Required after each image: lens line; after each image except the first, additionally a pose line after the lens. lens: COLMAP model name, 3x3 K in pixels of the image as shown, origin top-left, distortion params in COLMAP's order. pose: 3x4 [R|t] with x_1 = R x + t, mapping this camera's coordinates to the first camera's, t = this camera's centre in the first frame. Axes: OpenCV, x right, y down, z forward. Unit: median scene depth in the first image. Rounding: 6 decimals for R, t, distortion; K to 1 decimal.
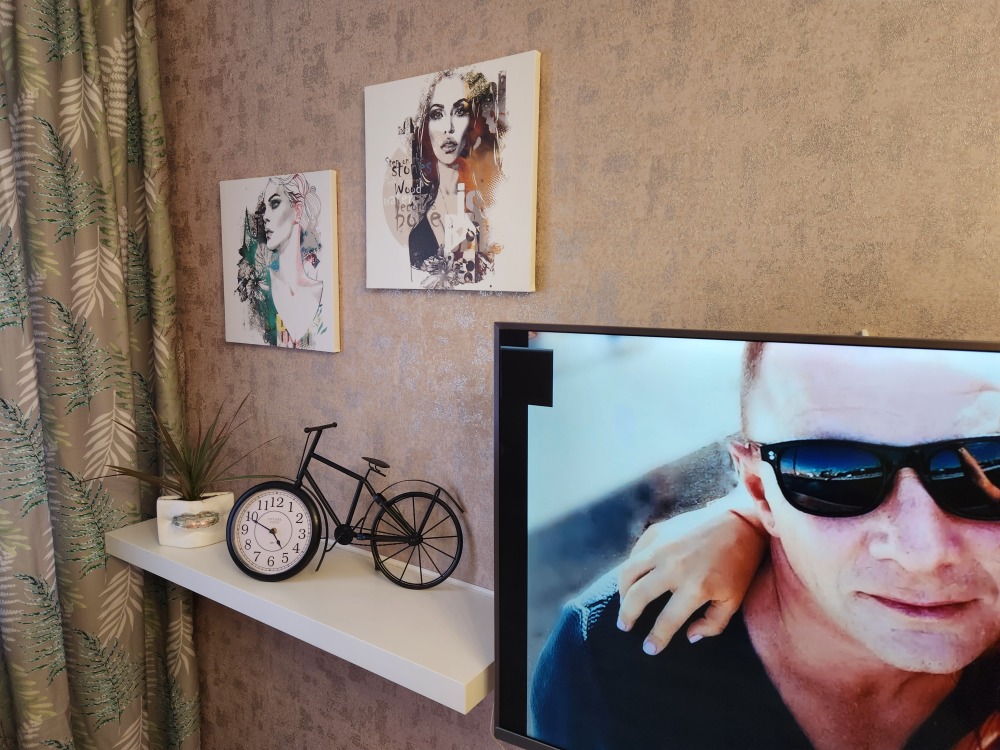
lens RADIAL K [[665.9, 0, 496.0], [0, 665.9, 370.5], [0, 0, 1]] dist [0.074734, -0.066689]
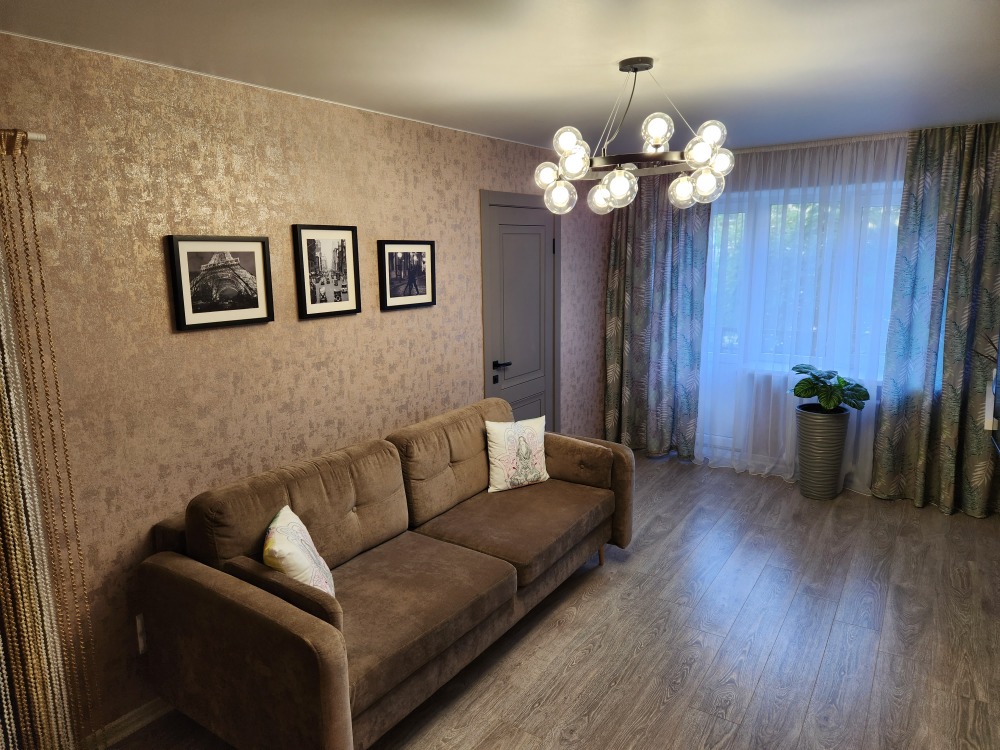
lens RADIAL K [[665.9, 0, 495.1], [0, 665.9, 372.1], [0, 0, 1]] dist [0.074734, -0.066689]
pose [[-0.017236, 0.173452, -0.984692, 2.176460], [-0.106169, 0.978953, 0.174299, -0.045123], [0.994199, 0.107548, 0.001542, -0.929846]]
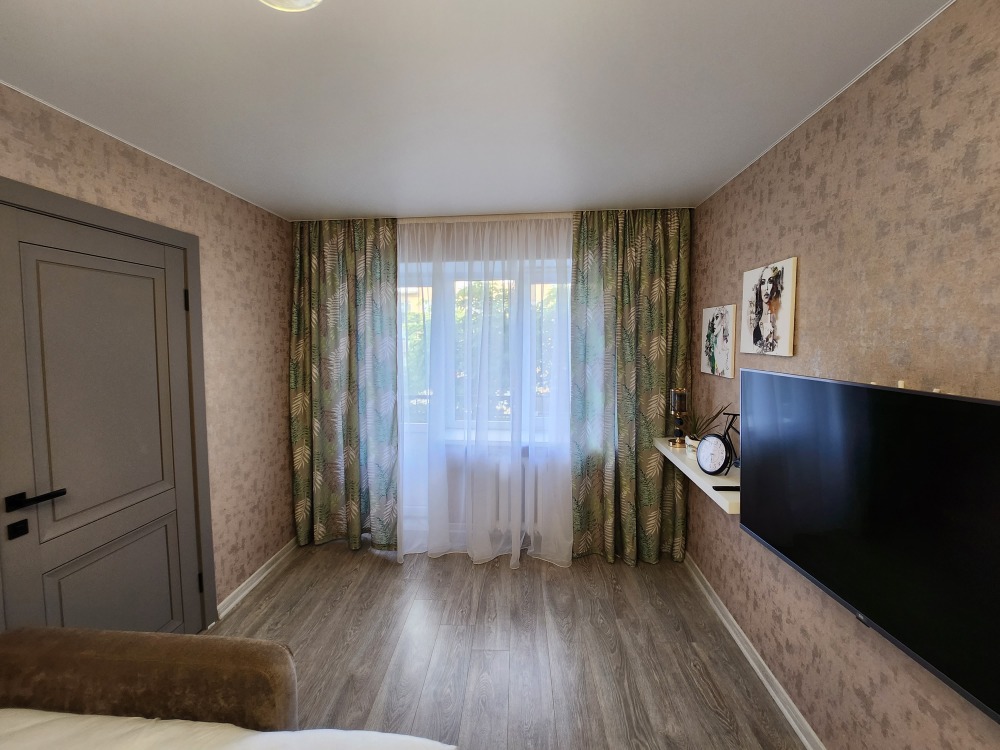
lens RADIAL K [[415.3, 0, 498.9], [0, 415.3, 363.1], [0, 0, 1]] dist [-0.014621, -0.001369]
pose [[0.495128, 0.040820, -0.867861, 0.635874], [-0.099137, 0.995026, -0.009758, 0.015407], [0.863145, 0.090869, 0.496712, -0.463300]]
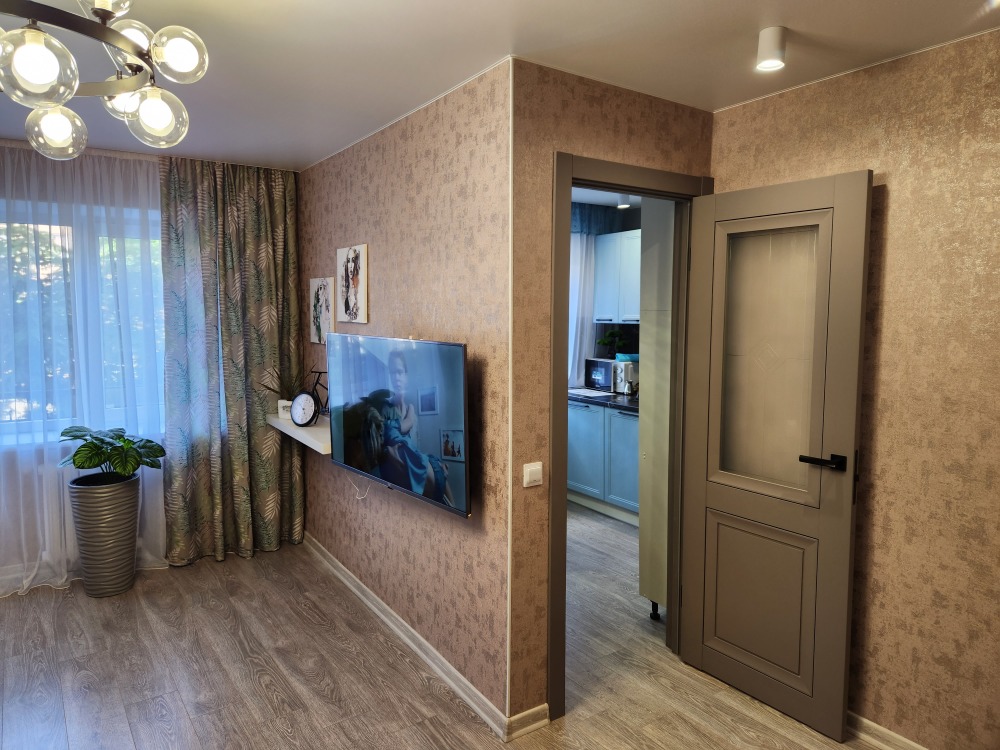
lens RADIAL K [[665.9, 0, 503.4], [0, 665.9, 365.2], [0, 0, 1]] dist [0.074734, -0.066689]
pose [[0.925339, 0.028386, -0.378075, 1.373065], [-0.045030, 0.998363, -0.035252, 0.112524], [0.376456, 0.049645, 0.925103, -1.167369]]
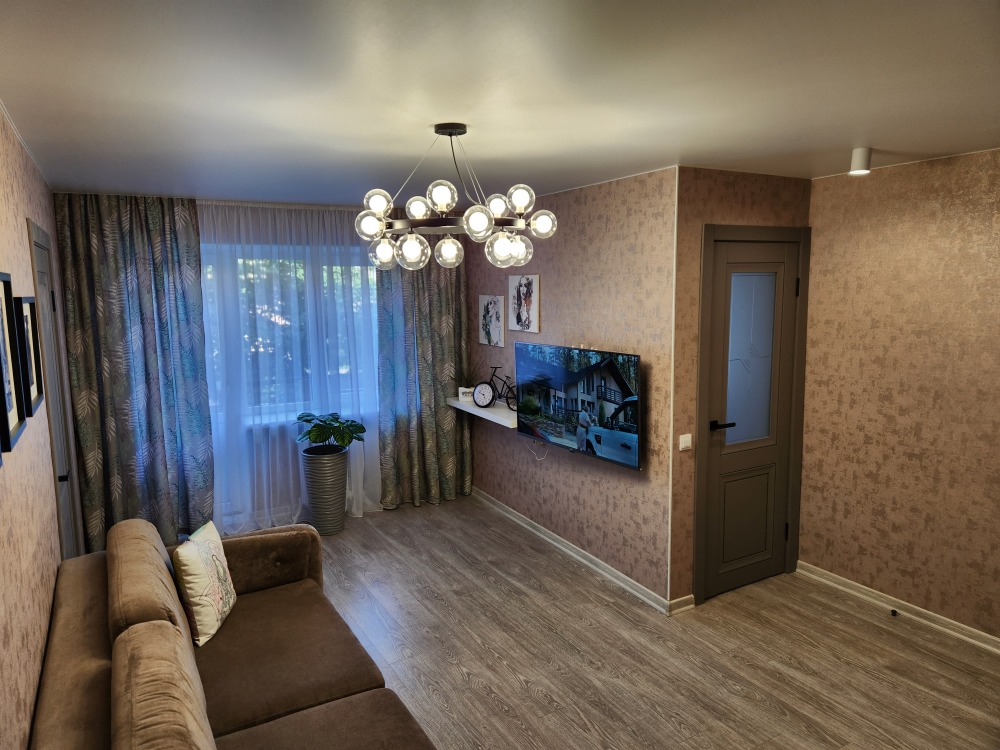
lens RADIAL K [[665.9, 0, 495.5], [0, 665.9, 375.3], [0, 0, 1]] dist [0.074734, -0.066689]
pose [[0.888882, 0.040955, -0.456302, 1.317242], [-0.034638, 0.999153, 0.022202, 0.044421], [0.456824, -0.003930, 0.889548, -2.106551]]
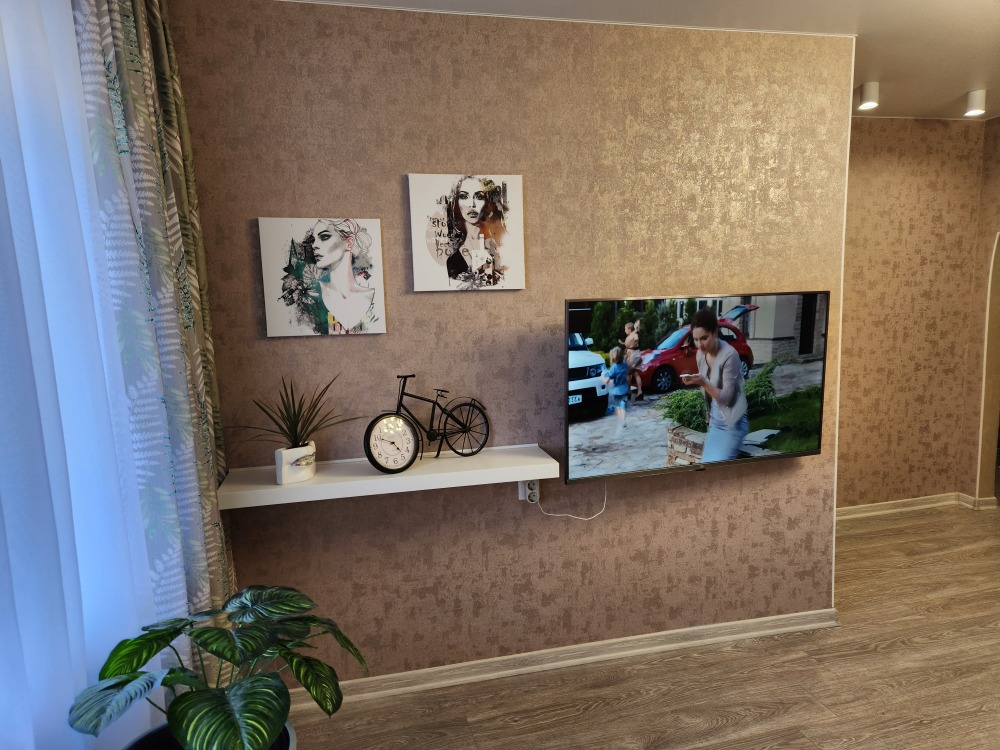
lens RADIAL K [[665.9, 0, 494.7], [0, 665.9, 381.5], [0, 0, 1]] dist [0.074734, -0.066689]
pose [[0.677294, -0.122679, 0.725412, -1.235086], [0.128808, 0.990543, 0.047254, 0.045534], [-0.724349, 0.061434, 0.686691, -0.268501]]
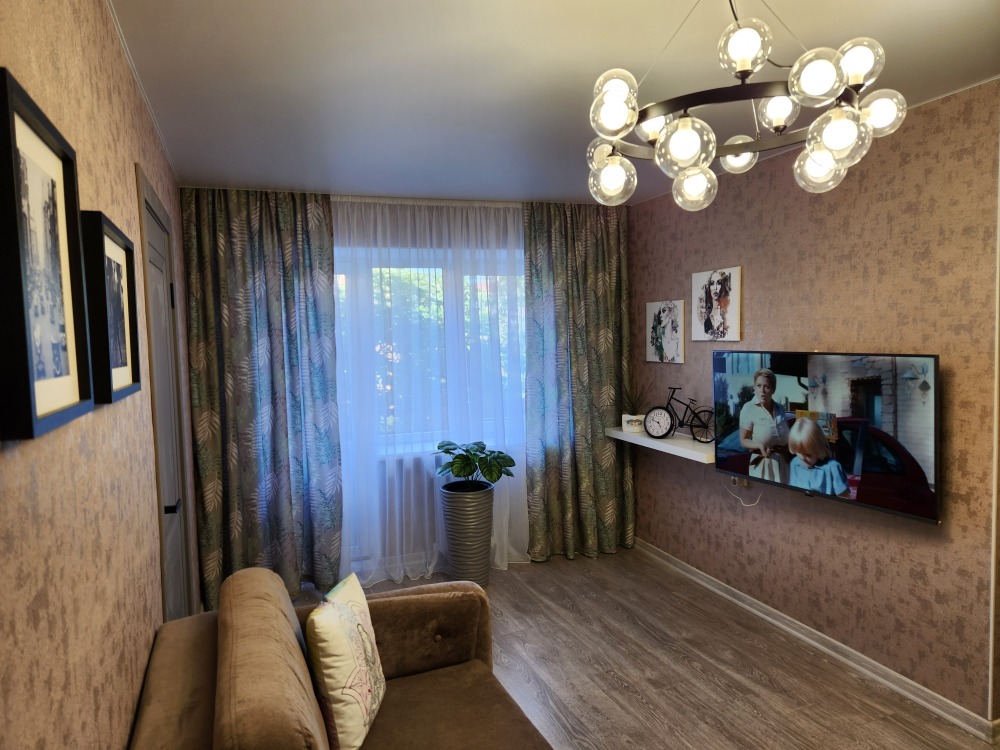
lens RADIAL K [[665.9, 0, 491.6], [0, 665.9, 379.0], [0, 0, 1]] dist [0.074734, -0.066689]
pose [[0.807900, 0.007291, -0.589274, 0.770047], [-0.036176, 0.998651, -0.037242, 0.172141], [0.588208, 0.051405, 0.807075, -1.733157]]
